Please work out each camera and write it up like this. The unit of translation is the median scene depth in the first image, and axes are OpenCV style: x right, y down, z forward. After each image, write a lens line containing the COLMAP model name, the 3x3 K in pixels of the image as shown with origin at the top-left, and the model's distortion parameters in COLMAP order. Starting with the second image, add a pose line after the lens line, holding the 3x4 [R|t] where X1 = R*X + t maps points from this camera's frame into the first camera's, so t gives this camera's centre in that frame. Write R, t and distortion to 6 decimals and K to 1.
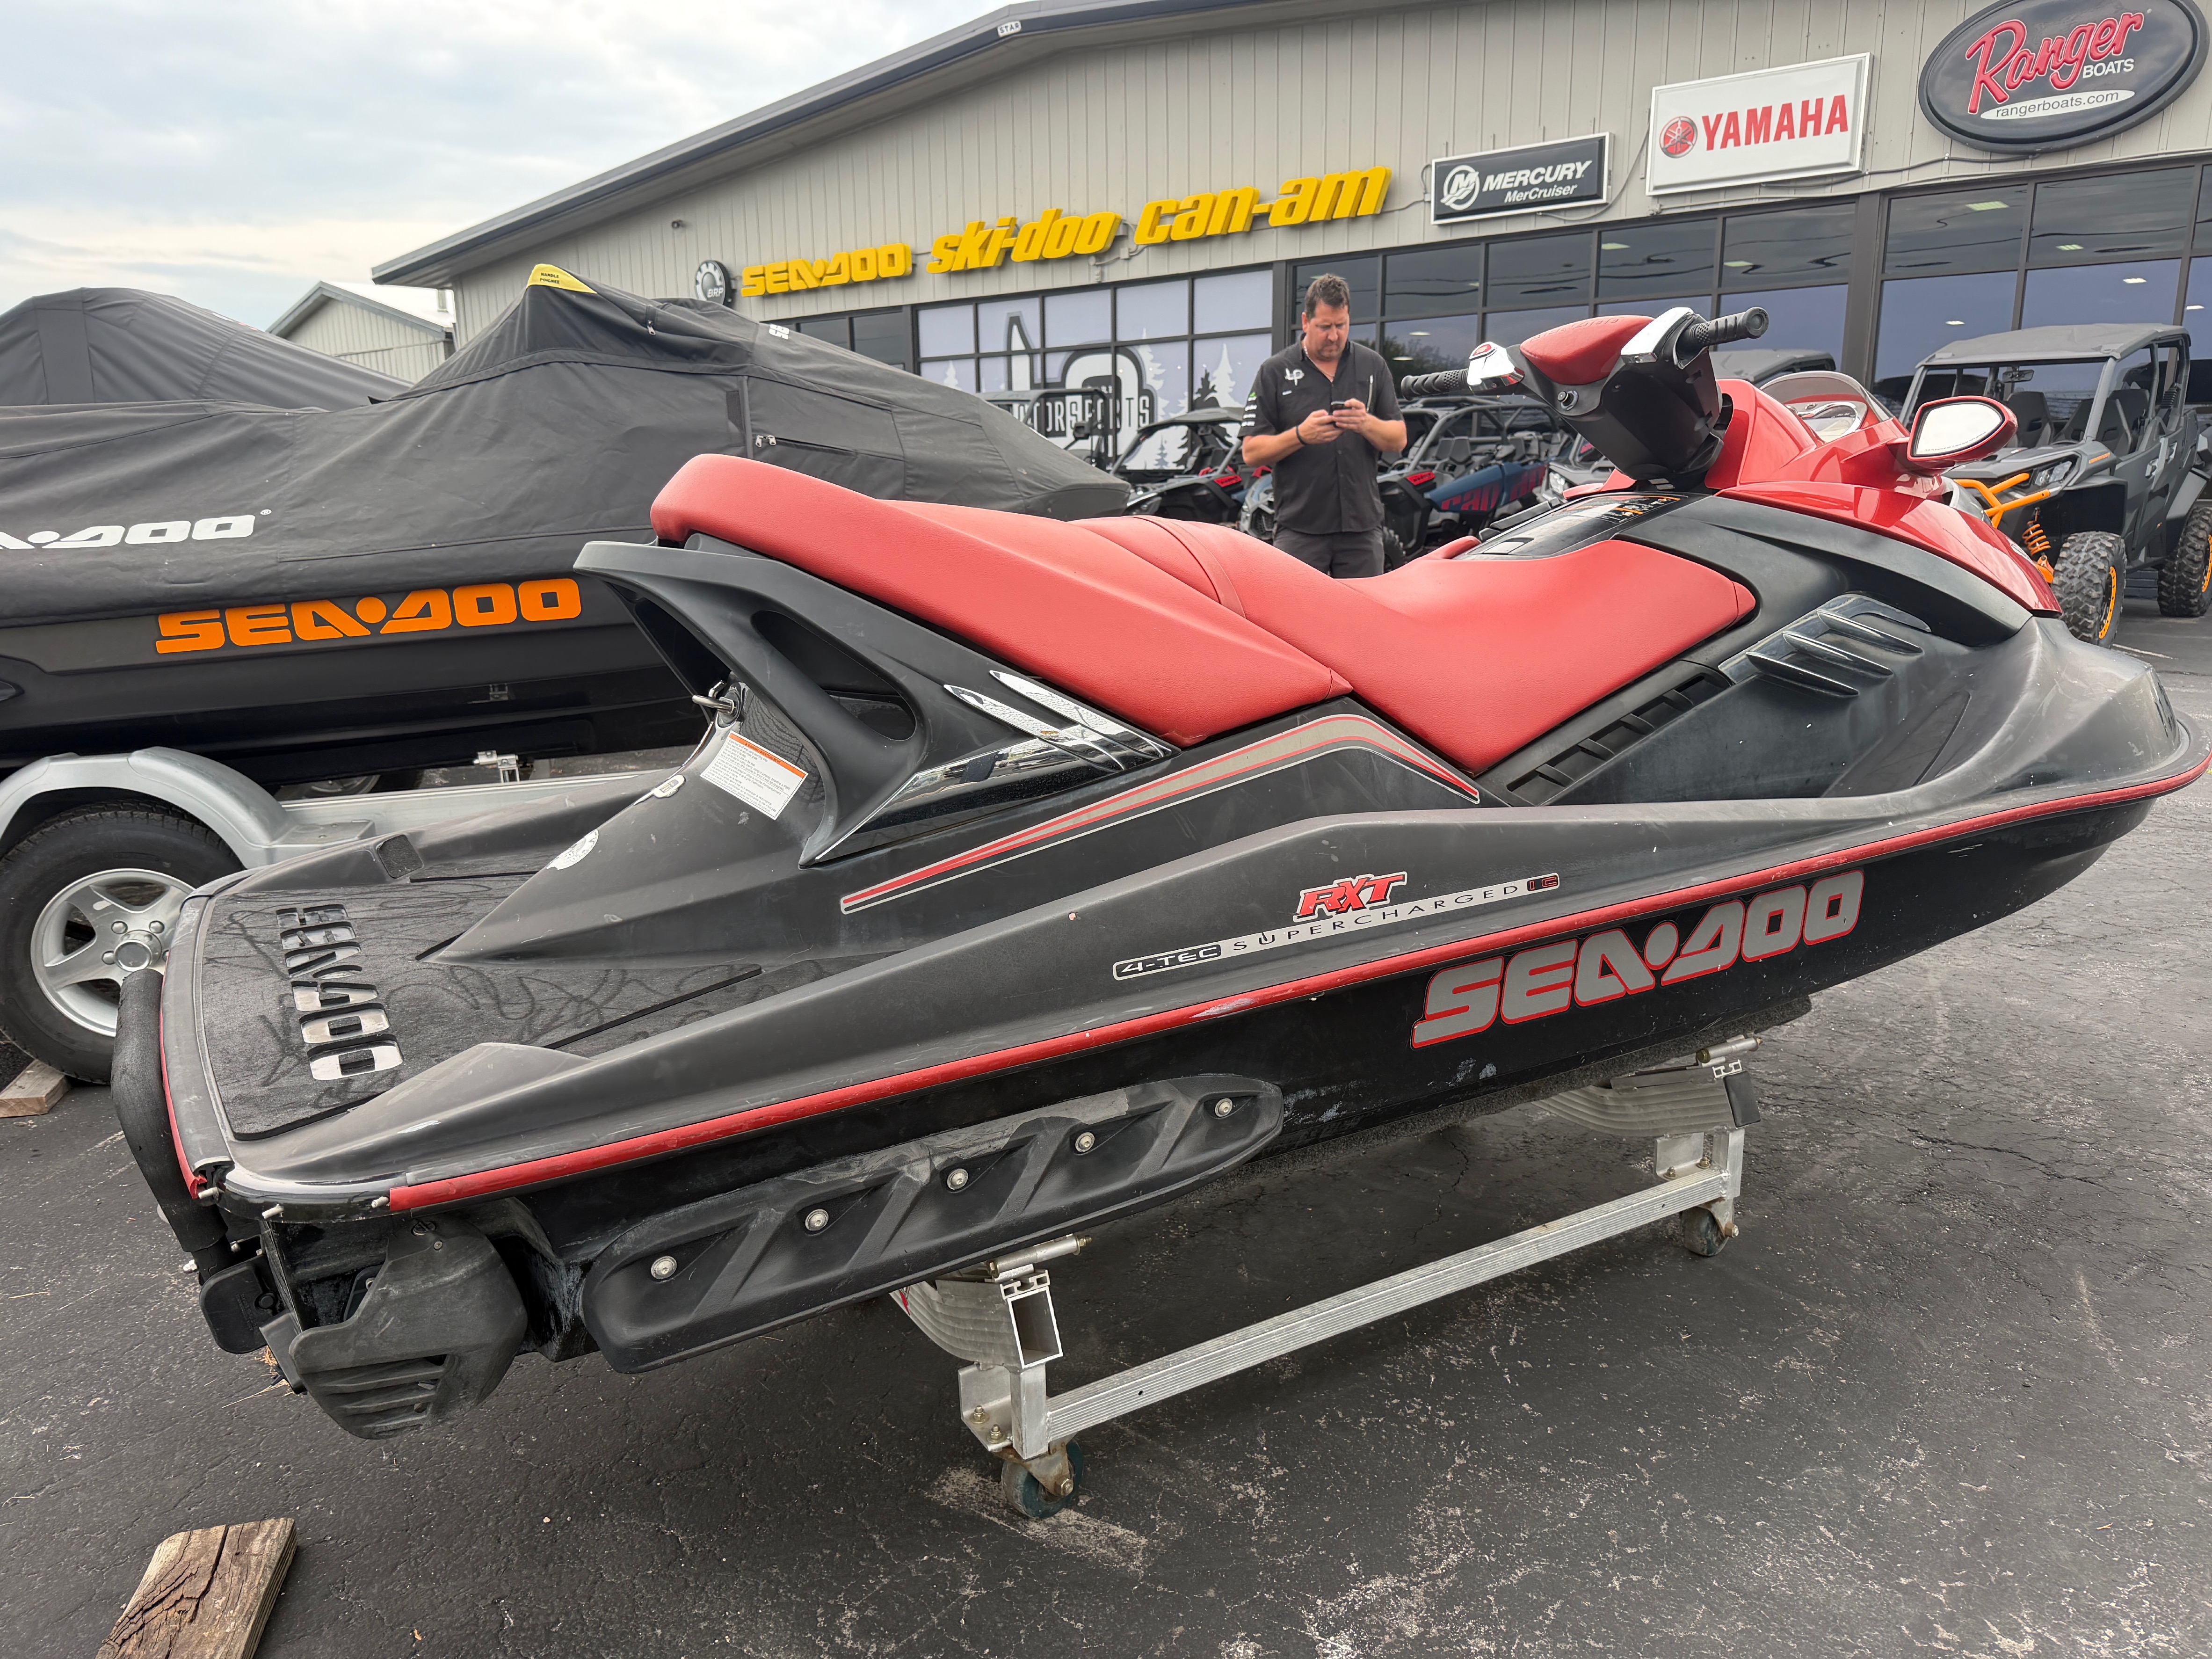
lens RADIAL K [[1582.4, 0, 1114.5], [0, 1582.4, 831.4], [0, 0, 1]] dist [-0.005630, -0.009428]
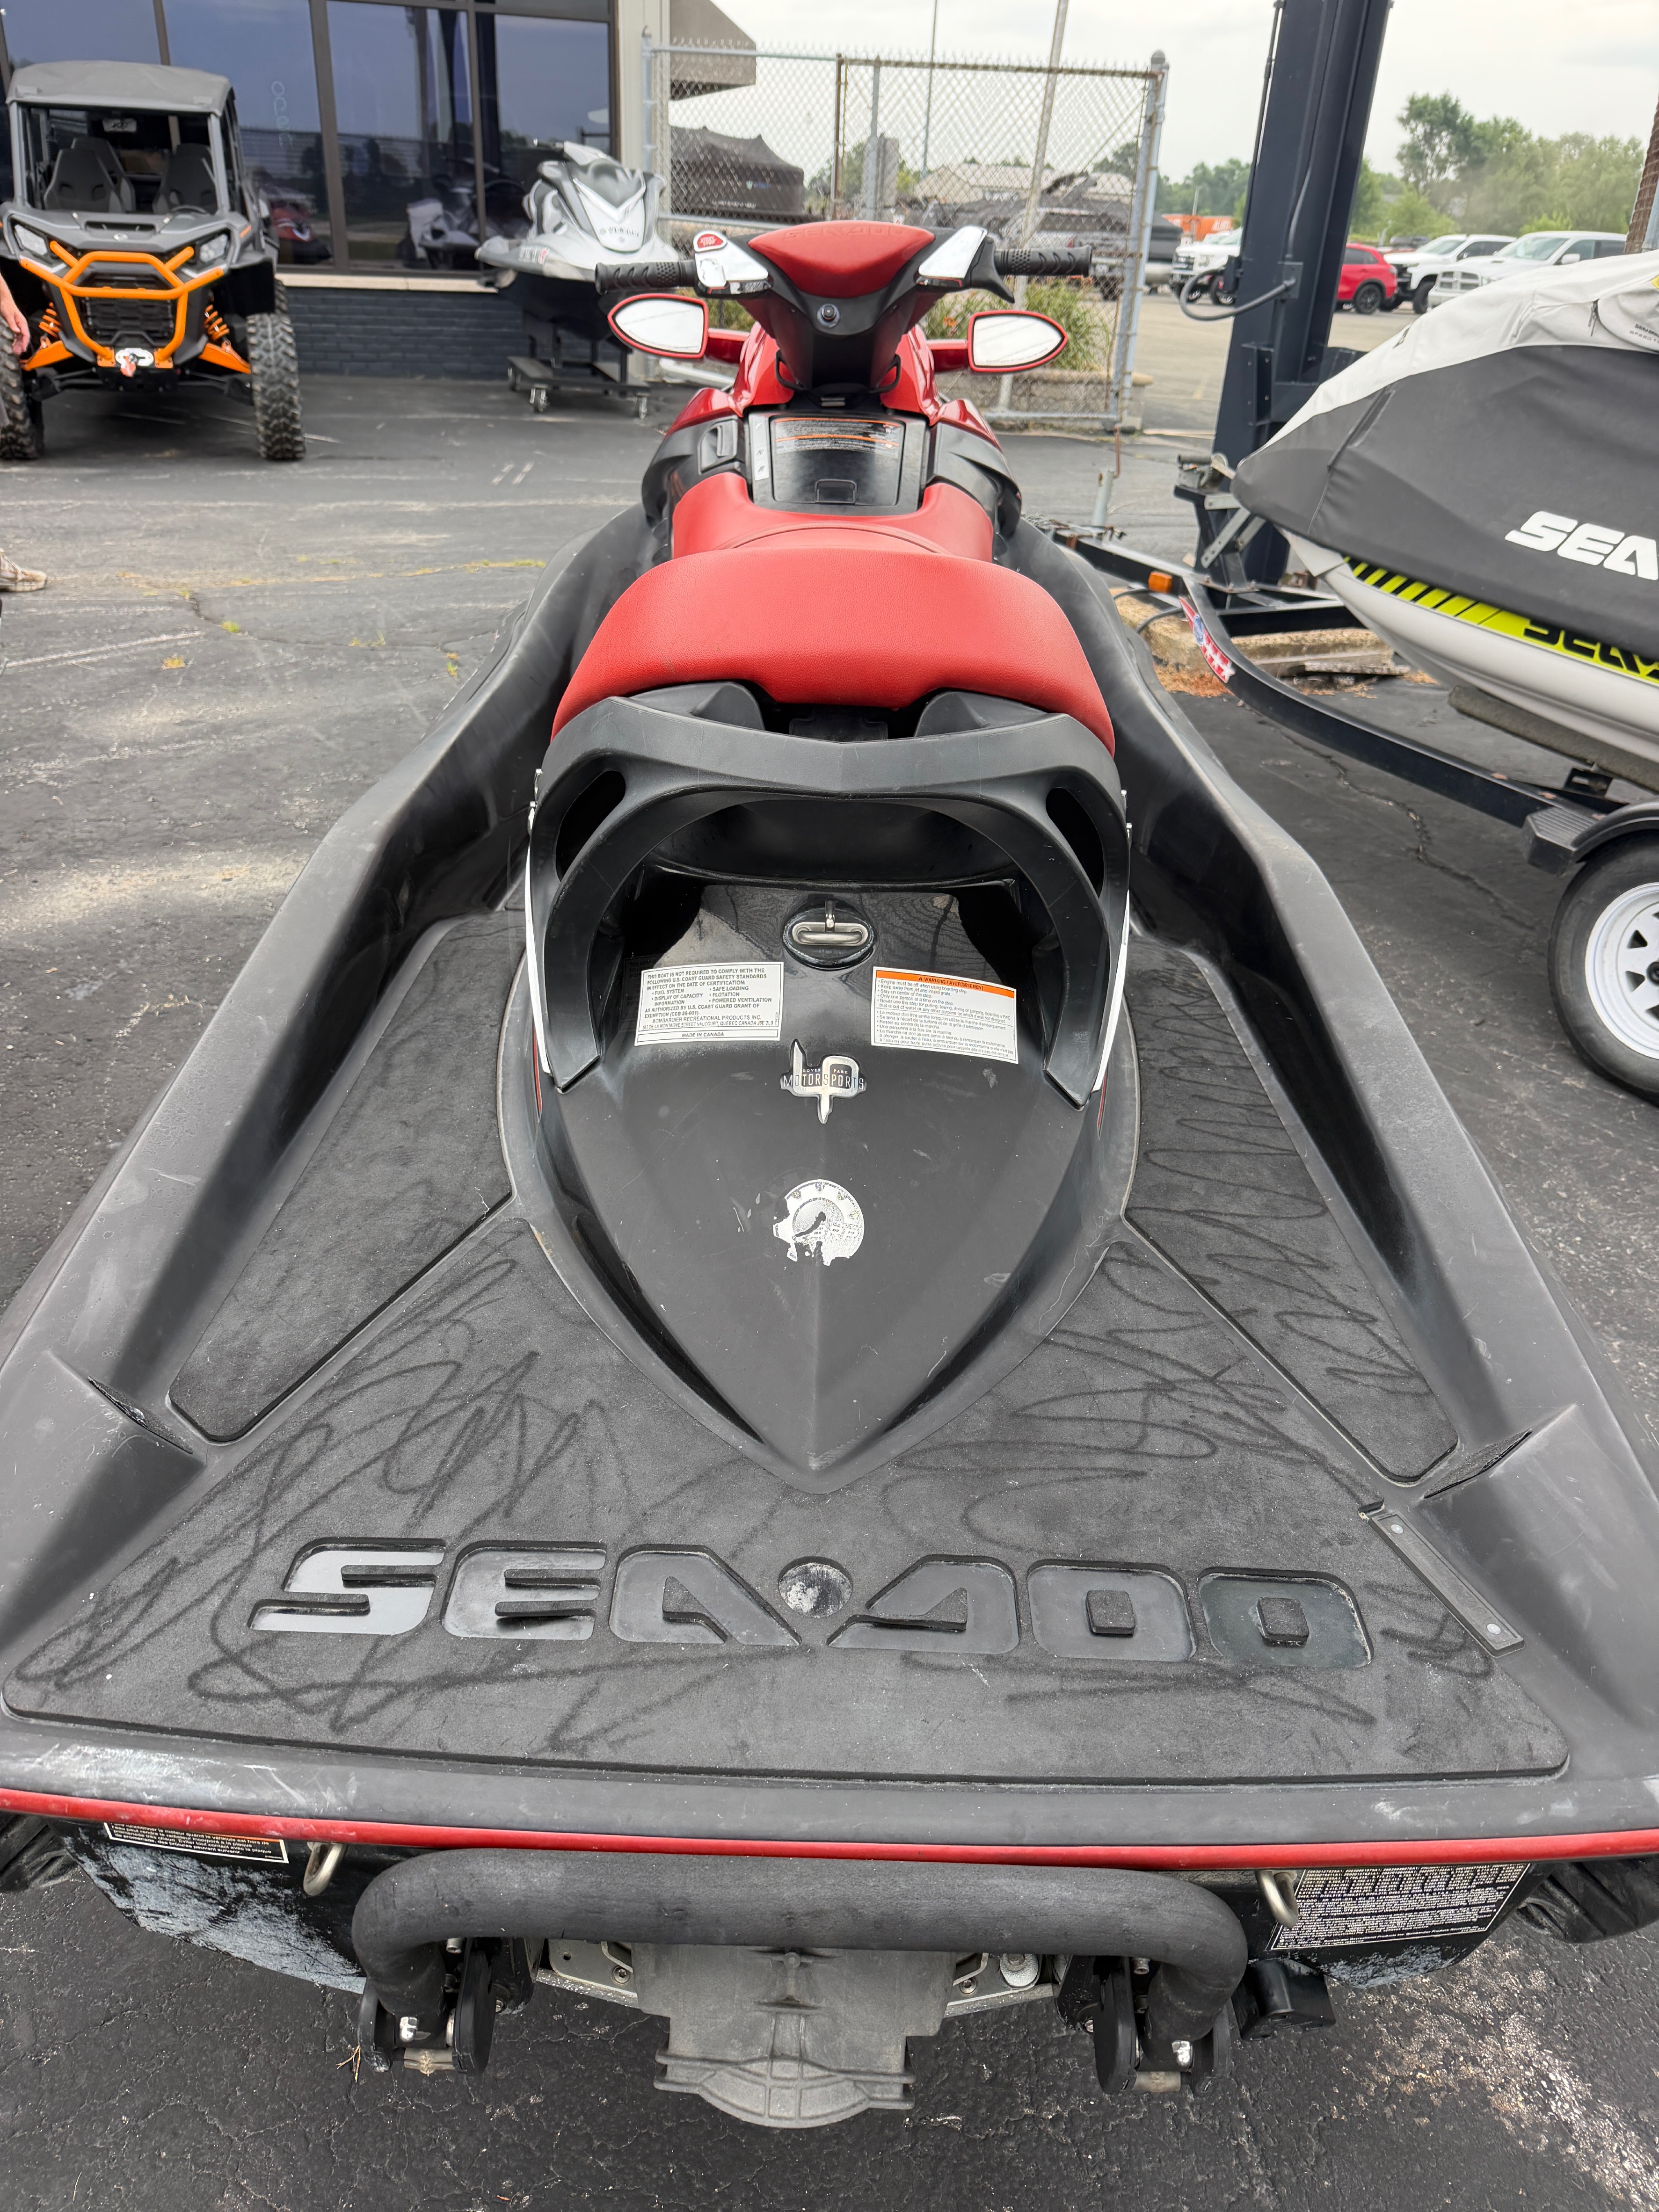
lens RADIAL K [[1560.7, 0, 829.5], [0, 1560.7, 1106.0], [0, 0, 1]] dist [-0.000794, -0.008393]
pose [[0.507738, -0.396954, 0.764611, -0.582542], [0.143489, 0.914091, 0.379274, -0.195942], [-0.849478, -0.082859, 0.521077, 0.485171]]
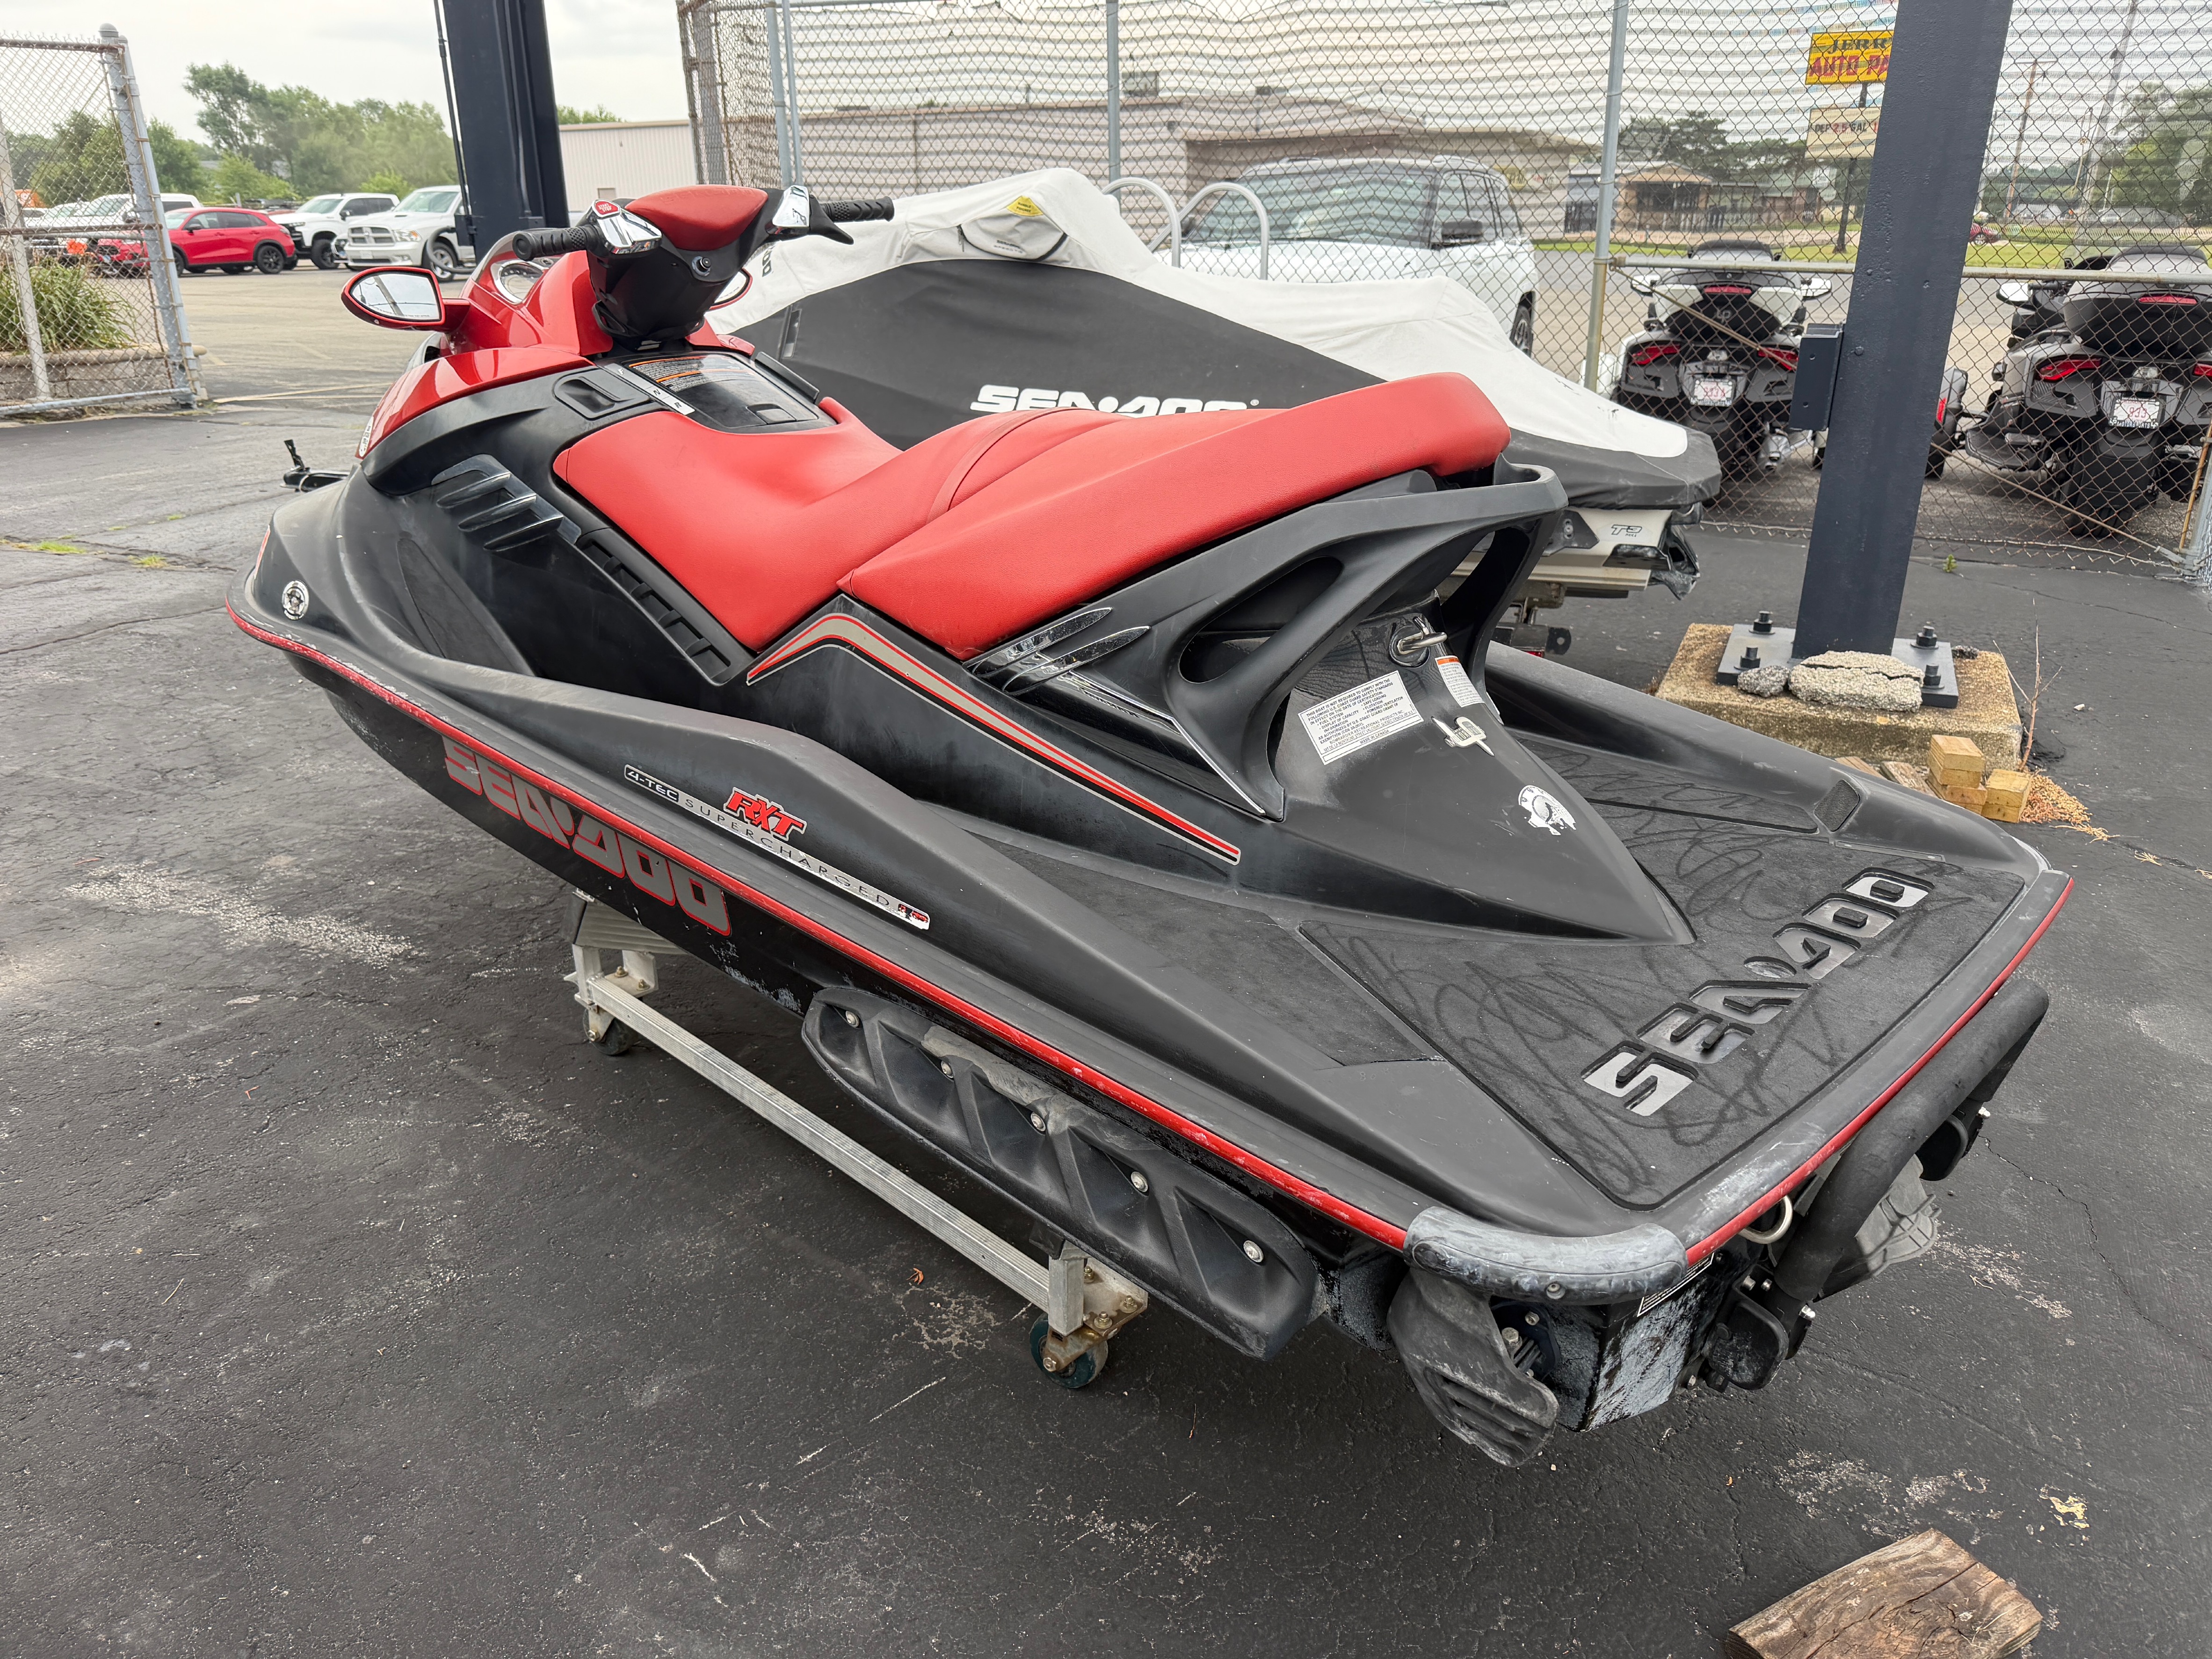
lens RADIAL K [[1582.4, 0, 1114.5], [0, 1582.4, 831.4], [0, 0, 1]] dist [-0.005630, -0.009428]
pose [[-0.261512, -0.342868, 0.902249, -0.816772], [0.216532, 0.890112, 0.401017, -0.296697], [-0.940599, 0.300236, -0.158533, 1.010291]]
